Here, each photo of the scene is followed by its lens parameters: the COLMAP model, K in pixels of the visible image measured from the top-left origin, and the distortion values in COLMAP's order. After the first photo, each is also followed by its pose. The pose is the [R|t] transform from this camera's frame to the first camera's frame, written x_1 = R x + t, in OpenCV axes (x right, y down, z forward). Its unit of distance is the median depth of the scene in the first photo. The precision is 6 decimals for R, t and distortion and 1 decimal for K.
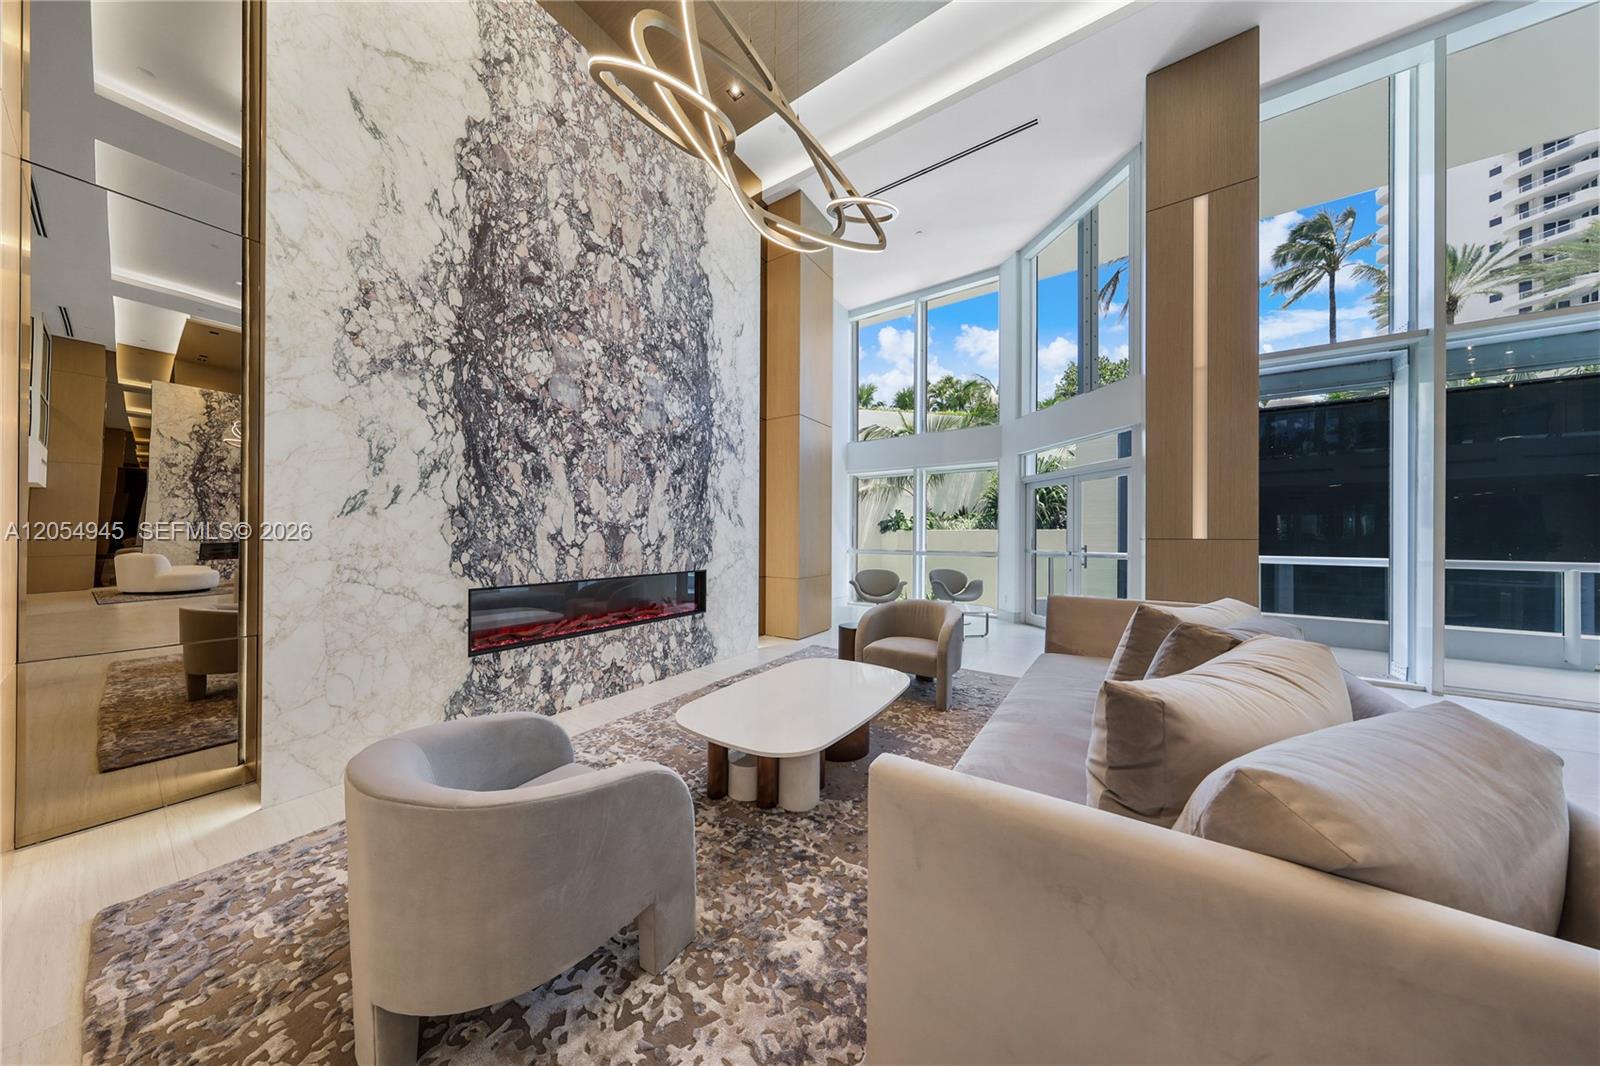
lens RADIAL K [[479.1, 0, 801.0], [0, 479.1, 541.3], [0, 0, 1]] dist [-0.000393, 0.000846]
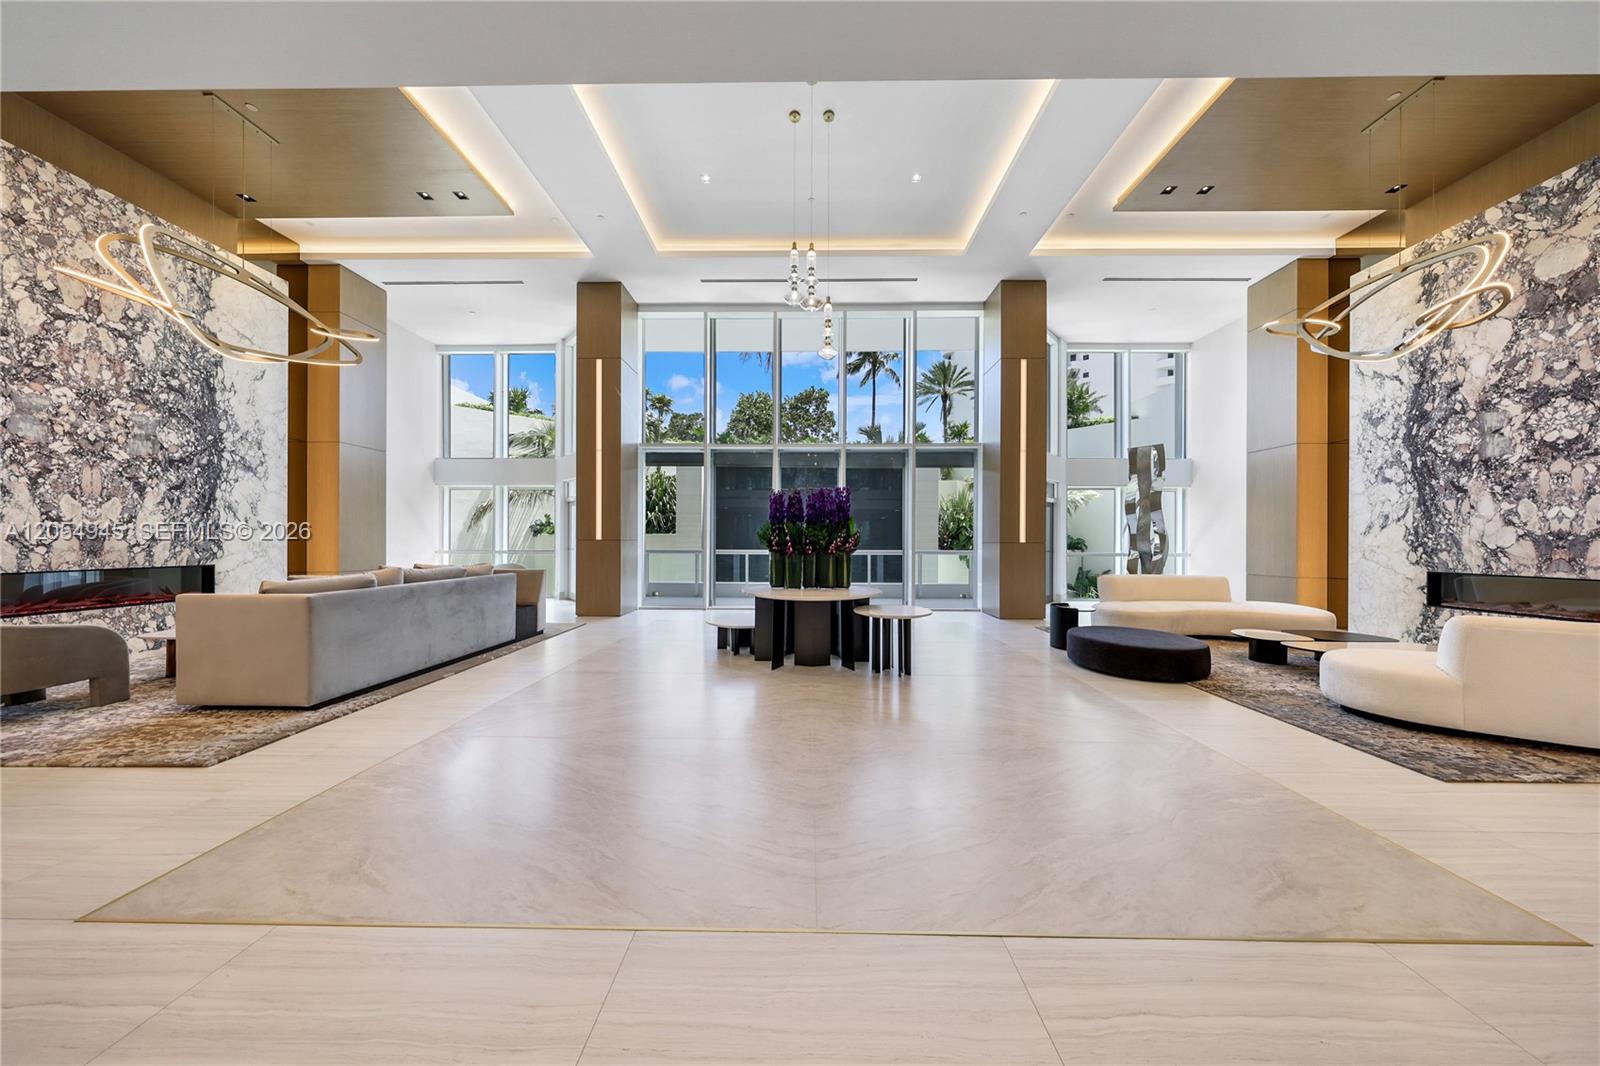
lens RADIAL K [[479.1, 0, 801.0], [0, 479.1, 541.3], [0, 0, 1]] dist [-0.000393, 0.000846]
pose [[0.831688, -0.007110, 0.555198, 0.463141], [0.011439, 0.999925, -0.004331, 0.025076], [-0.555125, 0.009953, 0.831707, -1.097756]]
